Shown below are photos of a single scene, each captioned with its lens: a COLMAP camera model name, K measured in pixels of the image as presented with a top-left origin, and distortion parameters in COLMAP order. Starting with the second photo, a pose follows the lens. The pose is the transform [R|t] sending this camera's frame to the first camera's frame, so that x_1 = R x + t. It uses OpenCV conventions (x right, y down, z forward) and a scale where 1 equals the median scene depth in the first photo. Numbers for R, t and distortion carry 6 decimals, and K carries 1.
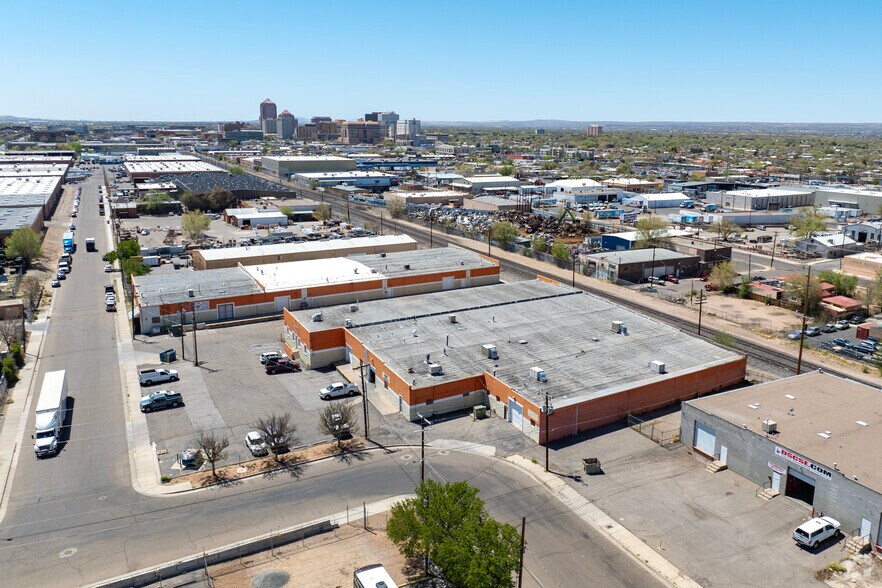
lens RADIAL K [[680.7, 0, 492.2], [0, 680.7, 294.1], [0, 0, 1]] dist [-0.031543, -0.002218]
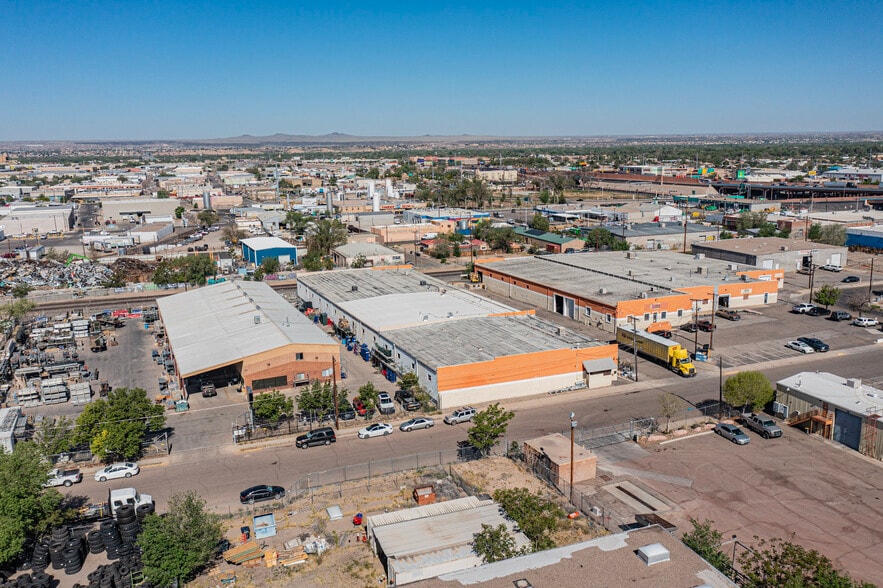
lens RADIAL K [[690.7, 0, 446.1], [0, 690.7, 294.3], [0, 0, 1]] dist [-0.002039, 0.001655]
pose [[0.159117, -0.225122, 0.961250, -0.519882], [0.254007, 0.950212, 0.180491, -0.094957], [-0.954024, 0.215445, 0.208377, 0.392401]]
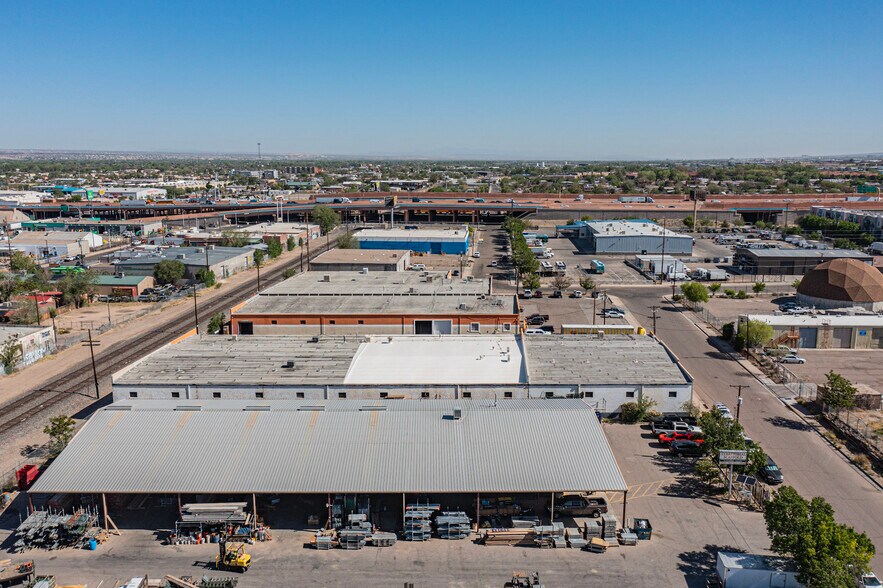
lens RADIAL K [[727.4, 0, 443.5], [0, 727.4, 293.7], [0, 0, 1]] dist [-0.014156, -0.002484]
pose [[-0.829269, -0.122145, 0.545338, -0.325752], [0.114400, 0.918055, 0.379589, -0.180786], [-0.547016, 0.377168, -0.747341, 0.746615]]
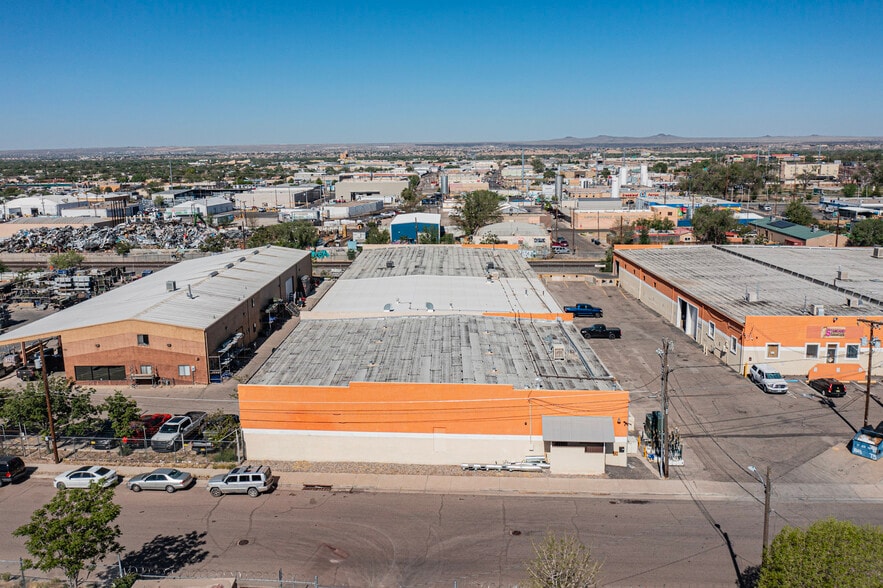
lens RADIAL K [[705.0, 0, 439.1], [0, 705.0, 292.1], [0, 0, 1]] dist [-0.014419, 0.001869]
pose [[0.575333, -0.182717, 0.797249, -0.346782], [0.219958, 0.973385, 0.064352, -0.035042], [-0.787788, 0.138337, 0.600210, 0.324466]]
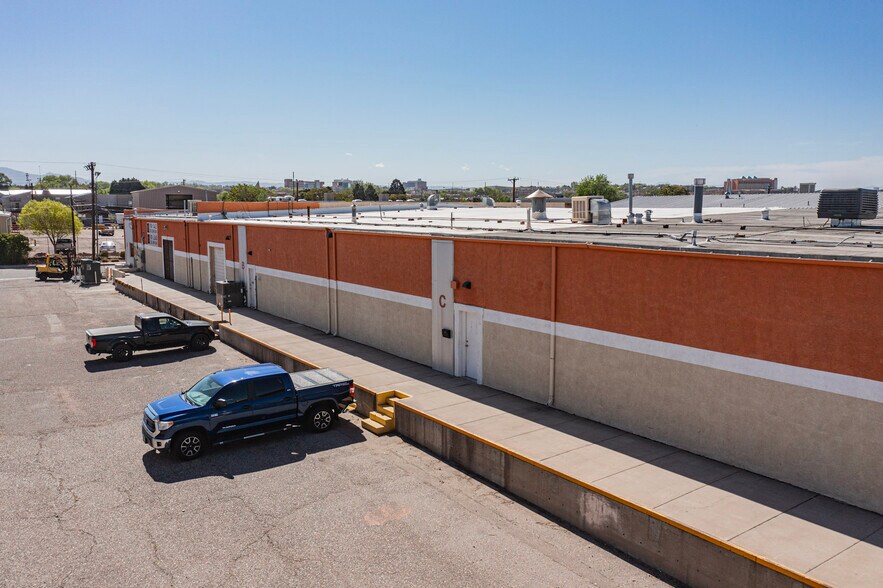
lens RADIAL K [[694.0, 0, 451.6], [0, 694.0, 294.2], [0, 0, 1]] dist [-0.012037, 0.001163]
pose [[0.019783, 0.104023, -0.994378, -0.007463], [-0.233669, 0.967509, 0.096564, -0.011712], [0.972115, 0.230445, 0.043447, 0.474234]]
